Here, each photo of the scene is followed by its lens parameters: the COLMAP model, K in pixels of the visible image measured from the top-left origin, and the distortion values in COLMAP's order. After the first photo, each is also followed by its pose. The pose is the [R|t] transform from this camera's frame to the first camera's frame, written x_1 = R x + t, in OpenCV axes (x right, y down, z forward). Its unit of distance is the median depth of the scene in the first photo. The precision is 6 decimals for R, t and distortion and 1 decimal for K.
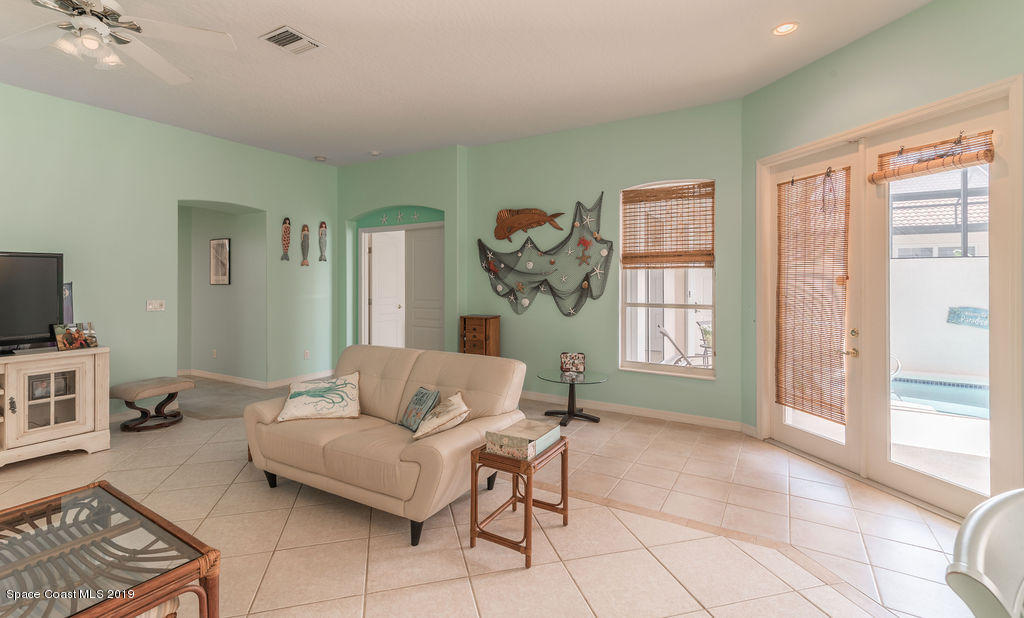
lens RADIAL K [[461.8, 0, 512.1], [0, 461.8, 278.4], [0, 0, 1]] dist [0.000978, 0.000215]
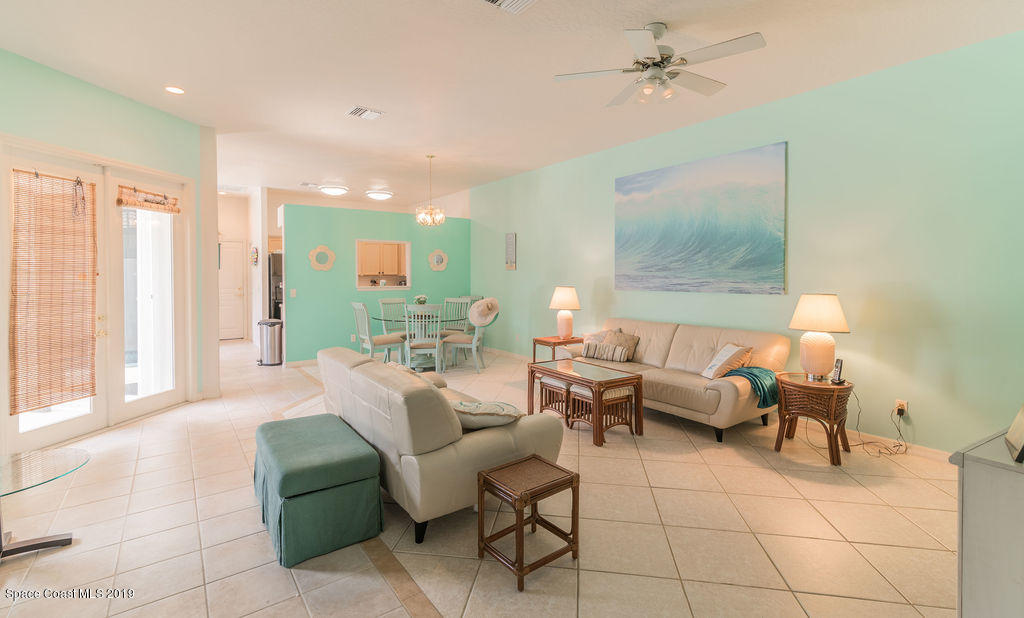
lens RADIAL K [[461.8, 0, 512.1], [0, 461.8, 278.4], [0, 0, 1]] dist [0.000978, 0.000215]
pose [[-0.919423, -0.001523, 0.393267, -0.665716], [0.001487, 0.999972, 0.007349, 0.002284], [-0.393267, 0.007342, -0.919395, 1.458723]]
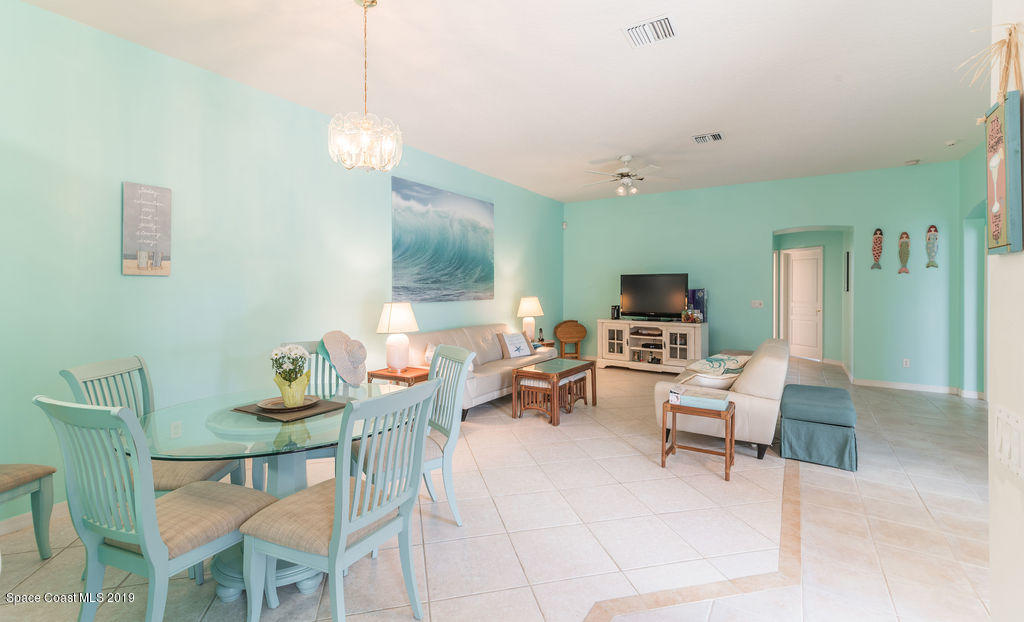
lens RADIAL K [[461.1, 0, 510.9], [0, 461.1, 284.5], [0, 0, 1]] dist [0.015333, -0.001005]
pose [[-0.025256, -0.004339, -0.999672, 0.937790], [0.000334, 0.999990, -0.004349, 0.001361], [0.999681, -0.000444, -0.025254, 0.293277]]
